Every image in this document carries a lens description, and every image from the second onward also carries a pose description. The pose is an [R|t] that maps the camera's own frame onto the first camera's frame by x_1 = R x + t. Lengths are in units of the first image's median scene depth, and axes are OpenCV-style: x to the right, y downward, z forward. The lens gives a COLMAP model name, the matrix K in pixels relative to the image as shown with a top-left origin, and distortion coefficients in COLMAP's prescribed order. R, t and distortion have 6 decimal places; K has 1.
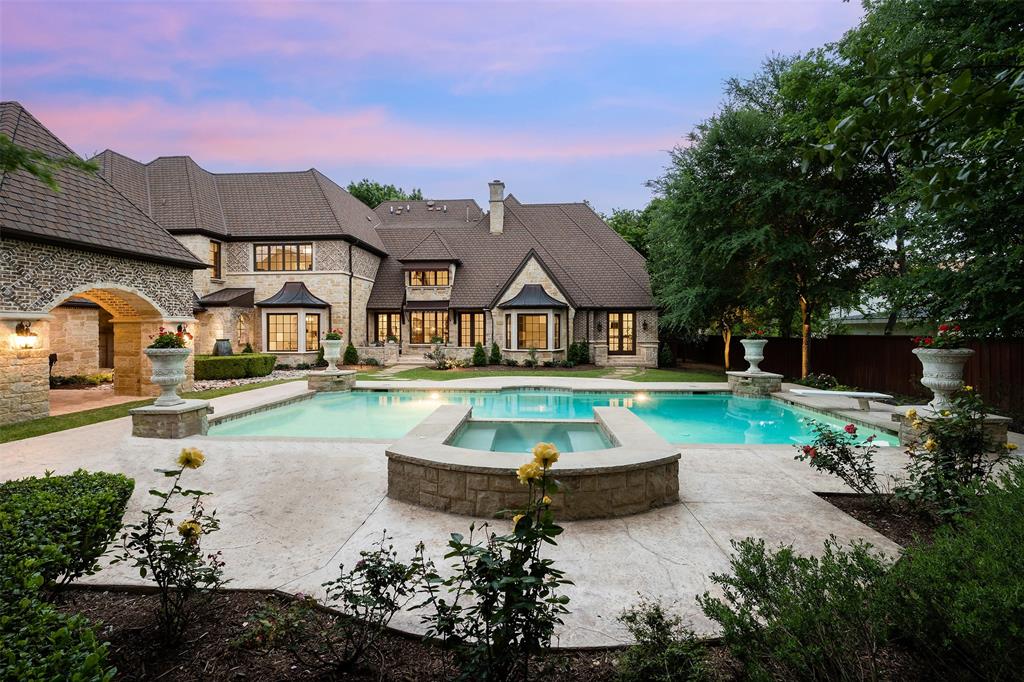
lens RADIAL K [[439.7, 0, 482.0], [0, 439.7, 330.1], [0, 0, 1]] dist [-0.007474, -0.000044]
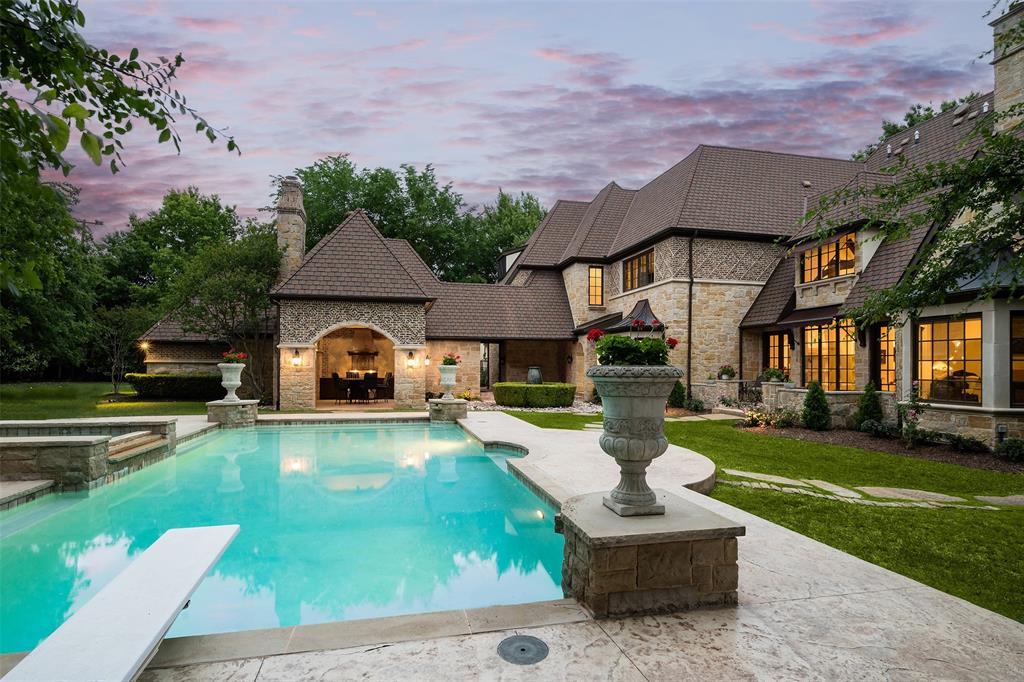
lens RADIAL K [[561.9, 0, 521.7], [0, 561.9, 359.1], [0, 0, 1]] dist [0.002552, 0.002627]
pose [[0.301731, -0.005878, -0.953375, 0.484452], [-0.010661, 0.999898, -0.009539, 0.011444], [0.953334, 0.013043, 0.301637, 0.466218]]
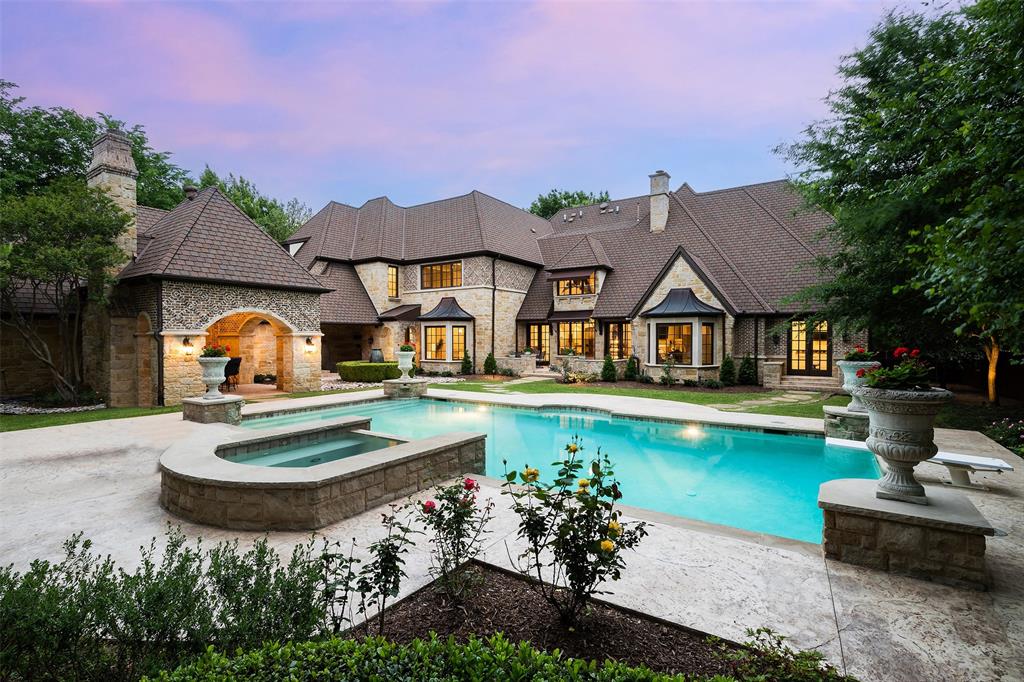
lens RADIAL K [[457.1, 0, 514.0], [0, 457.1, 344.0], [0, 0, 1]] dist [-0.004041, -0.000152]
pose [[0.874512, 0.007555, -0.484944, 0.270762], [-0.002162, 0.999929, 0.011681, -0.006242], [0.484998, -0.009167, 0.874467, 0.071670]]
